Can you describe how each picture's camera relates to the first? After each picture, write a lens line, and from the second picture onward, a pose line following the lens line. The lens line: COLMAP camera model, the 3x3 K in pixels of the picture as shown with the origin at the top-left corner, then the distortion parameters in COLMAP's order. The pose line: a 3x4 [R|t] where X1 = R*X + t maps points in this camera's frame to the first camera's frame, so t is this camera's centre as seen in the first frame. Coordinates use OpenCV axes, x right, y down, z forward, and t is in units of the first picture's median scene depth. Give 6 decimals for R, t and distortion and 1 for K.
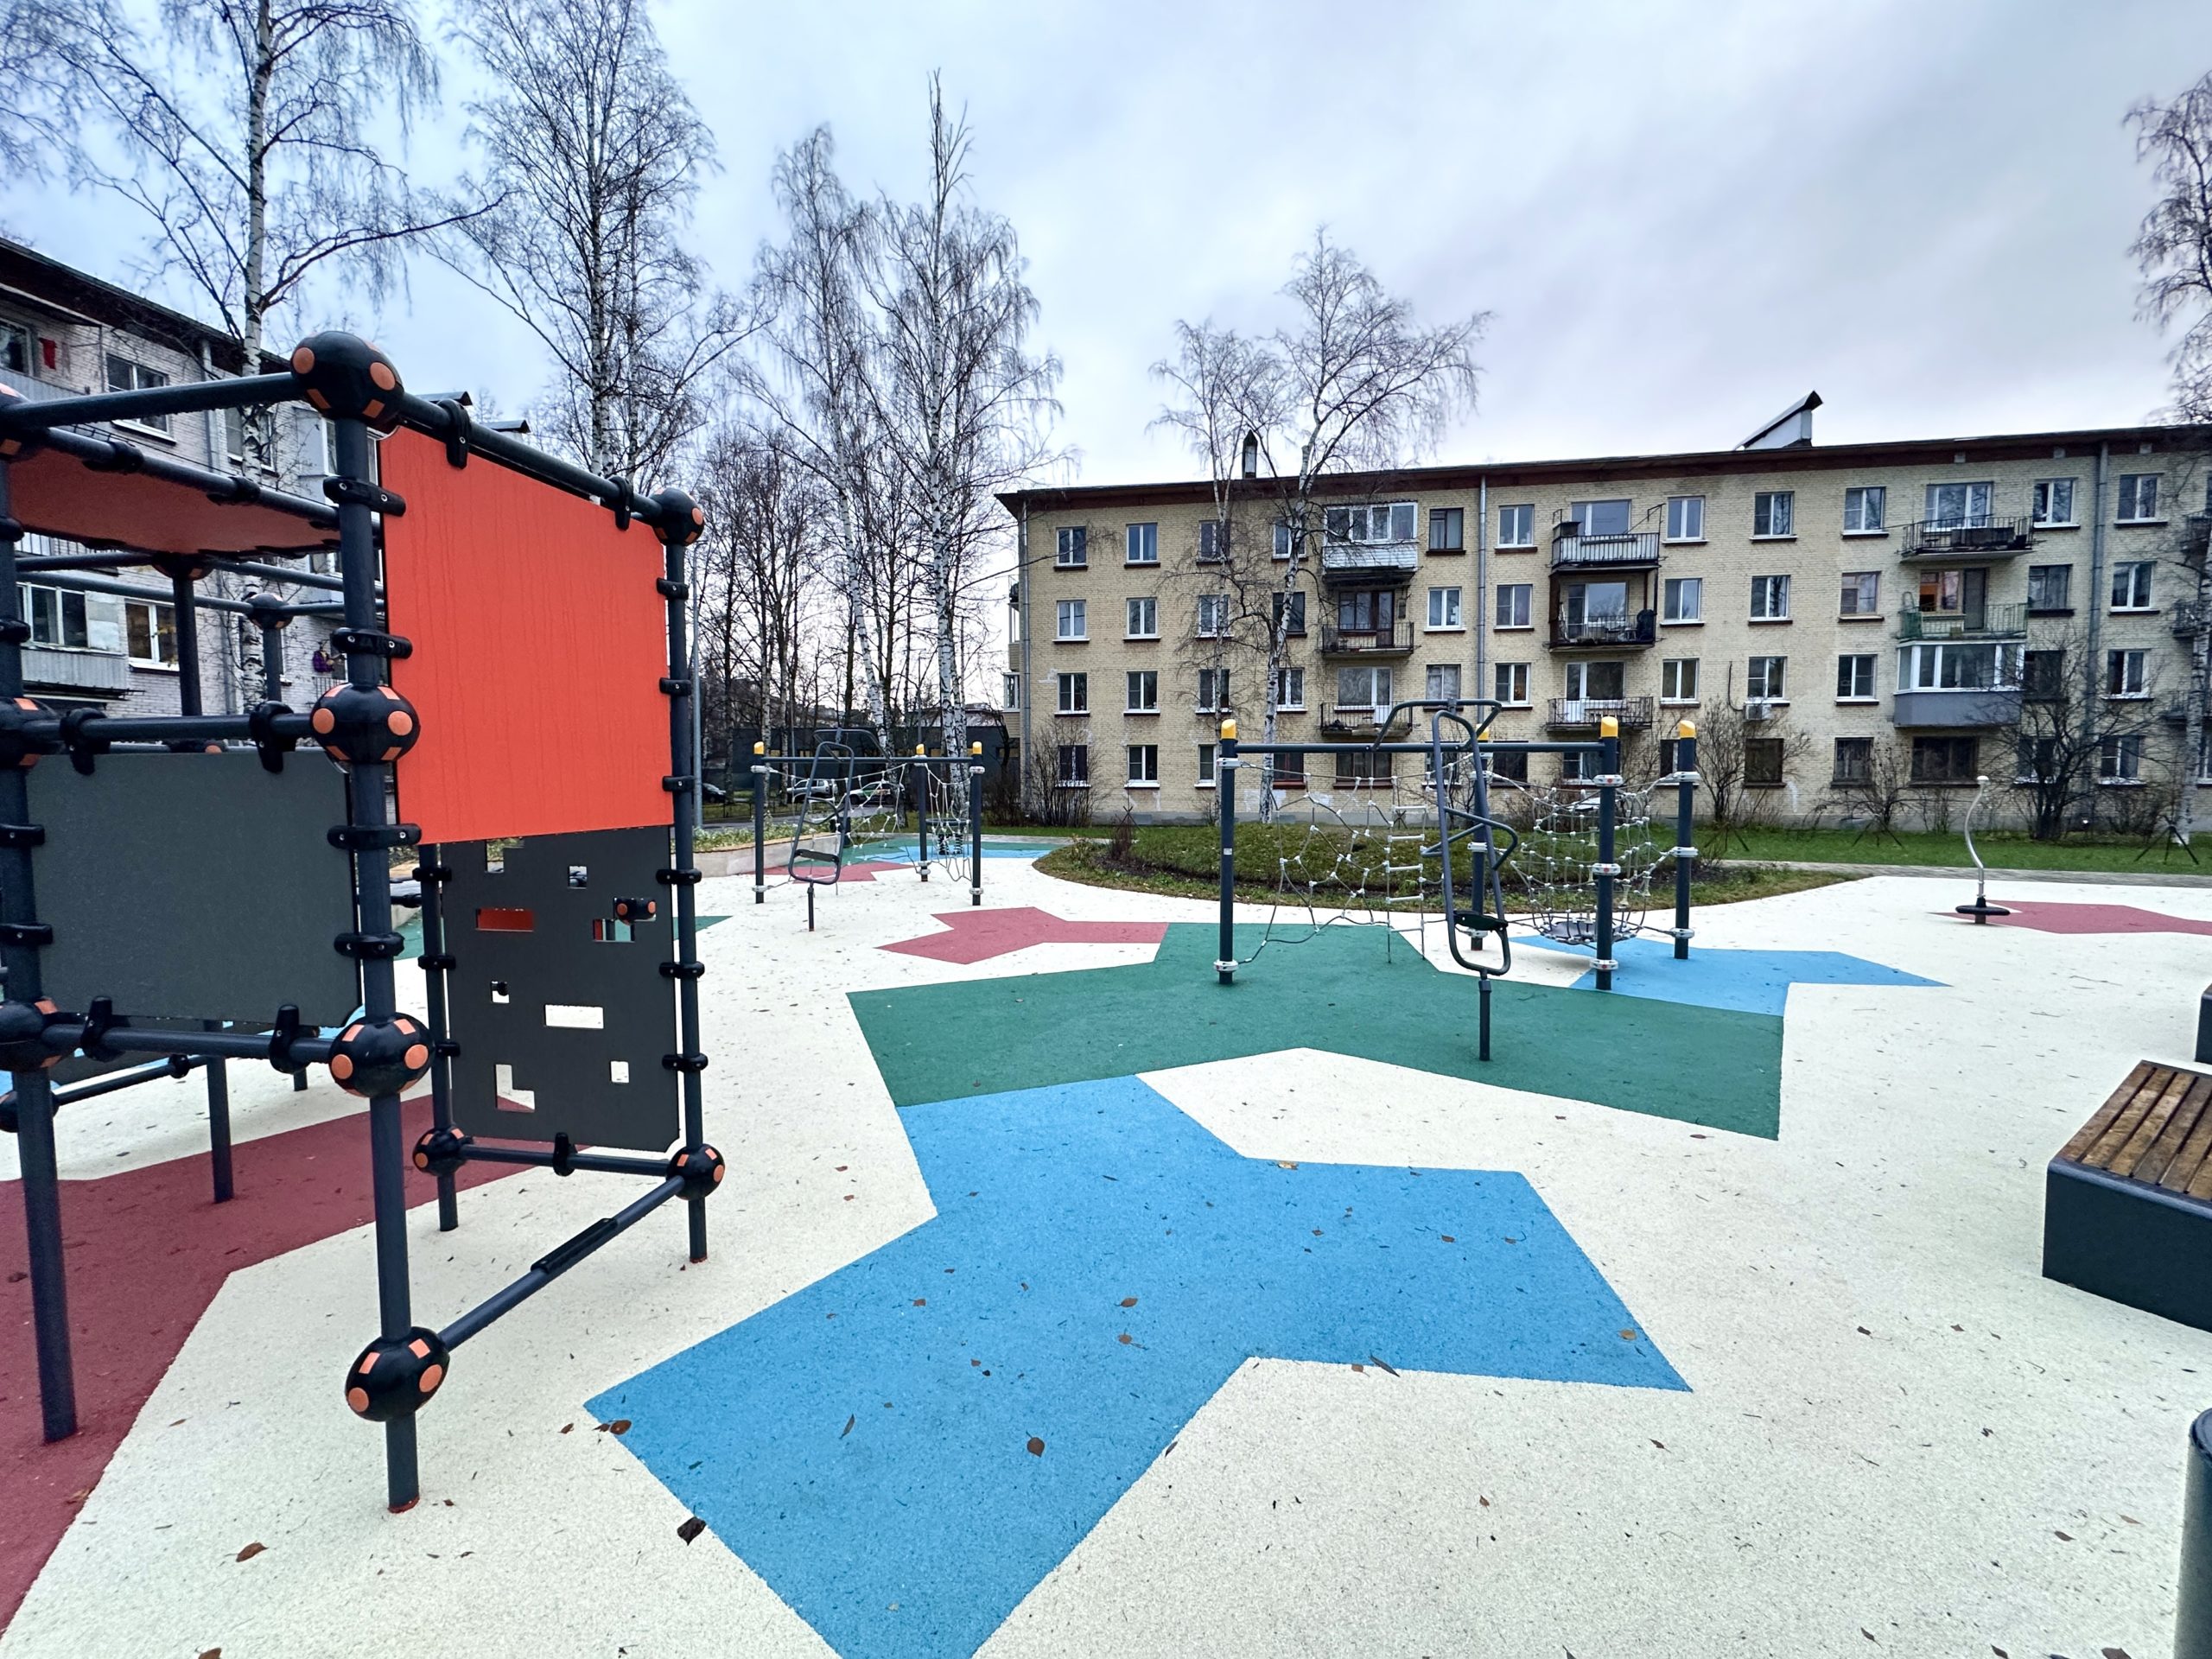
lens RADIAL K [[876.1, 0, 1106.0], [0, 876.1, 829.5], [0, 0, 1]] dist [-0.004778, 0.000131]
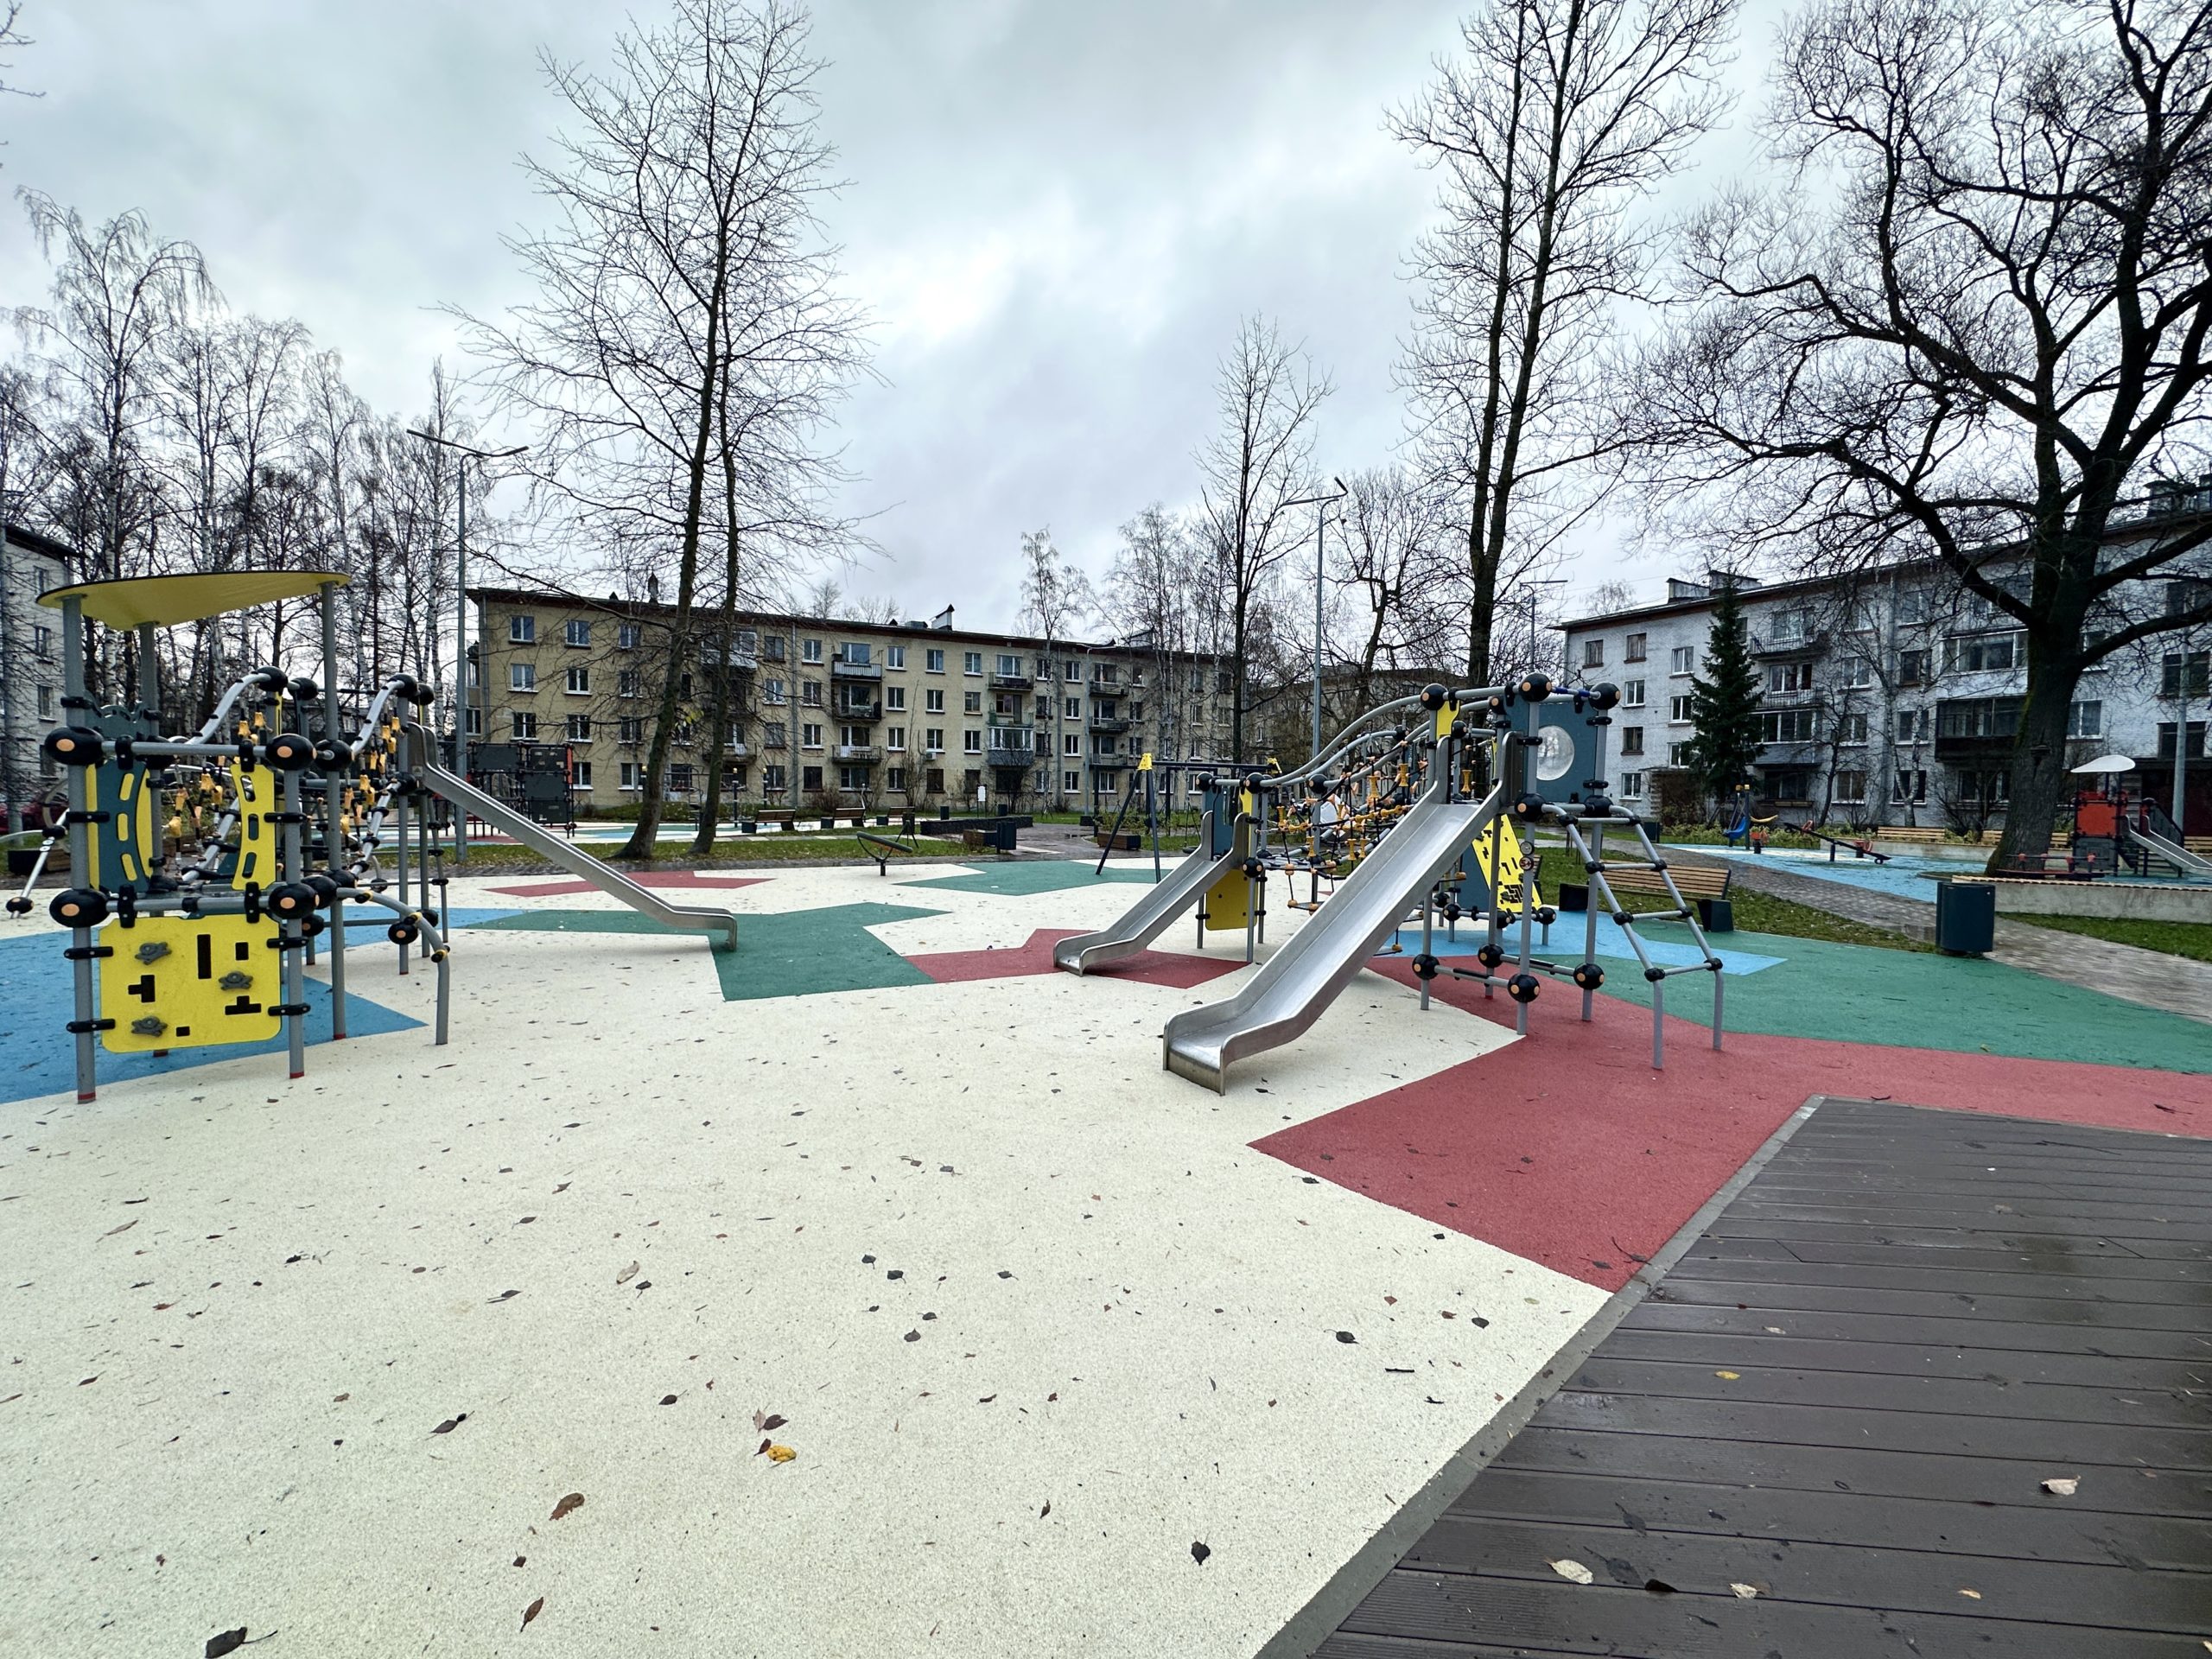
lens RADIAL K [[876.1, 0, 1106.0], [0, 876.1, 829.5], [0, 0, 1]] dist [-0.004778, 0.000131]
pose [[0.808538, -0.014751, 0.588258, -0.129954], [0.022154, 0.999740, -0.005380, 0.057436], [-0.588026, 0.017383, 0.808655, -0.880915]]
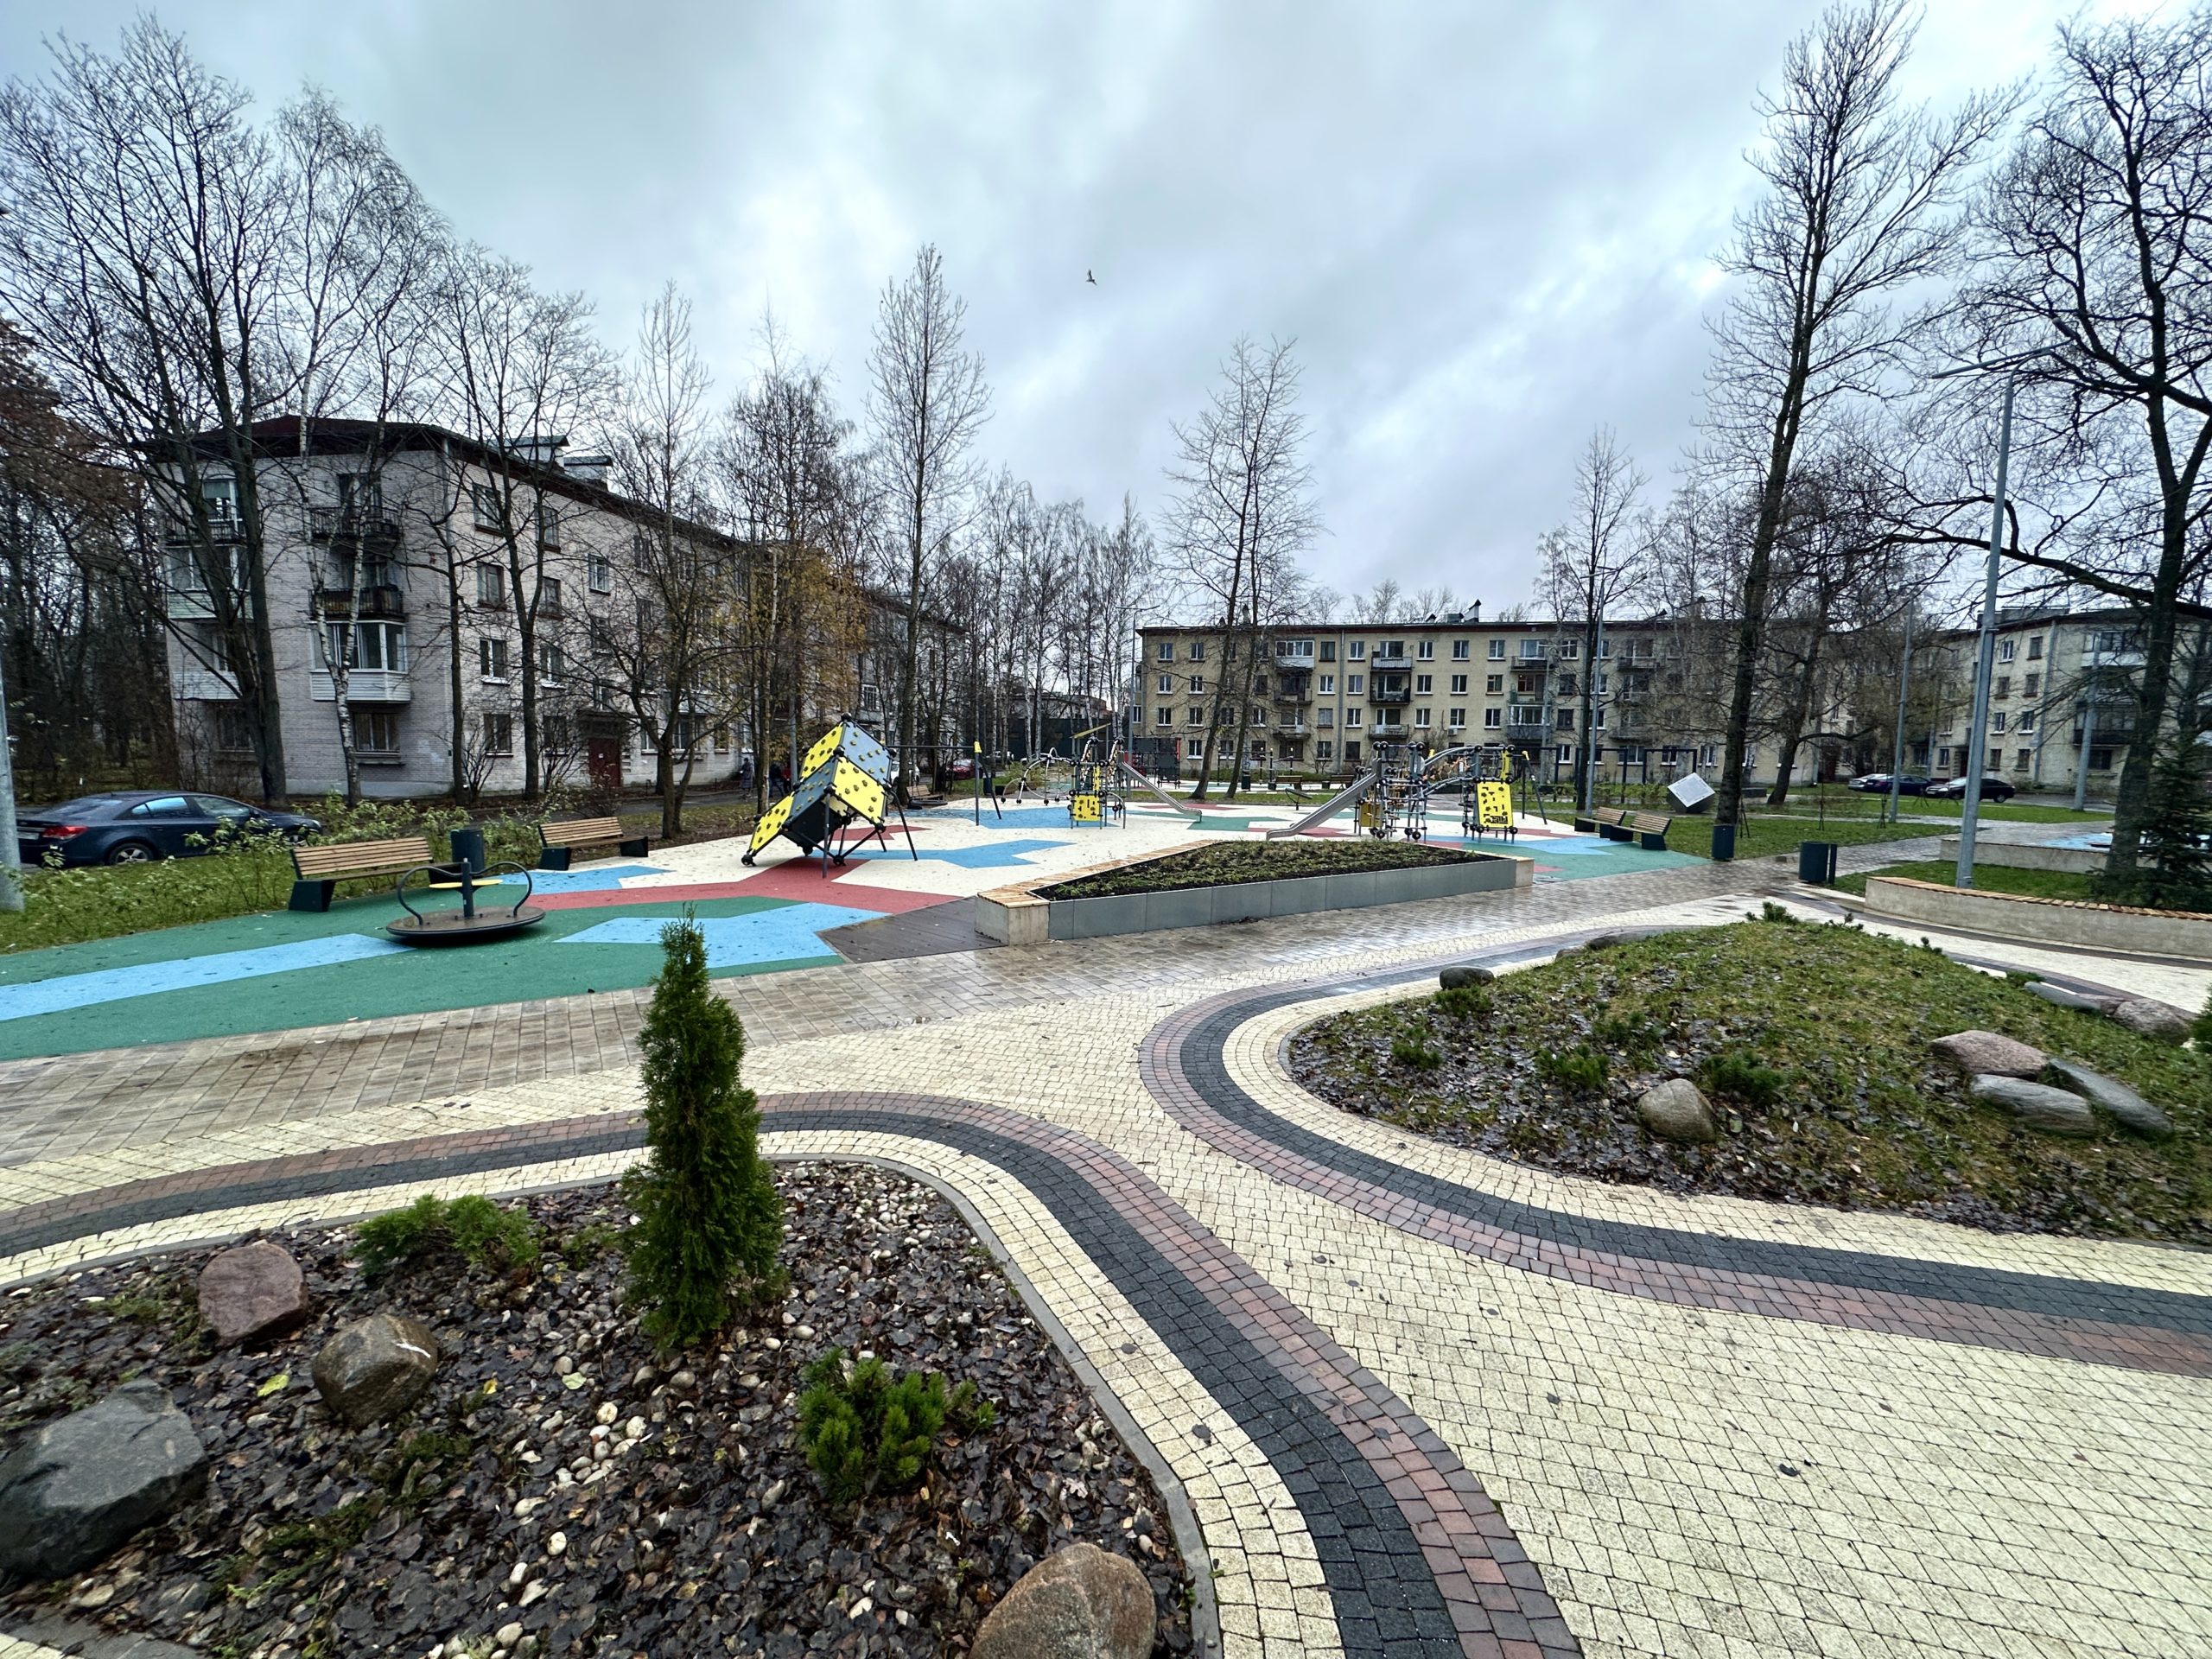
lens RADIAL K [[876.1, 0, 1106.0], [0, 876.1, 829.5], [0, 0, 1]] dist [-0.004778, 0.000131]
pose [[0.999316, 0.020014, -0.031085, -0.127297], [-0.018965, 0.999252, 0.033687, 0.070980], [0.031736, -0.033075, 0.998949, -1.423225]]
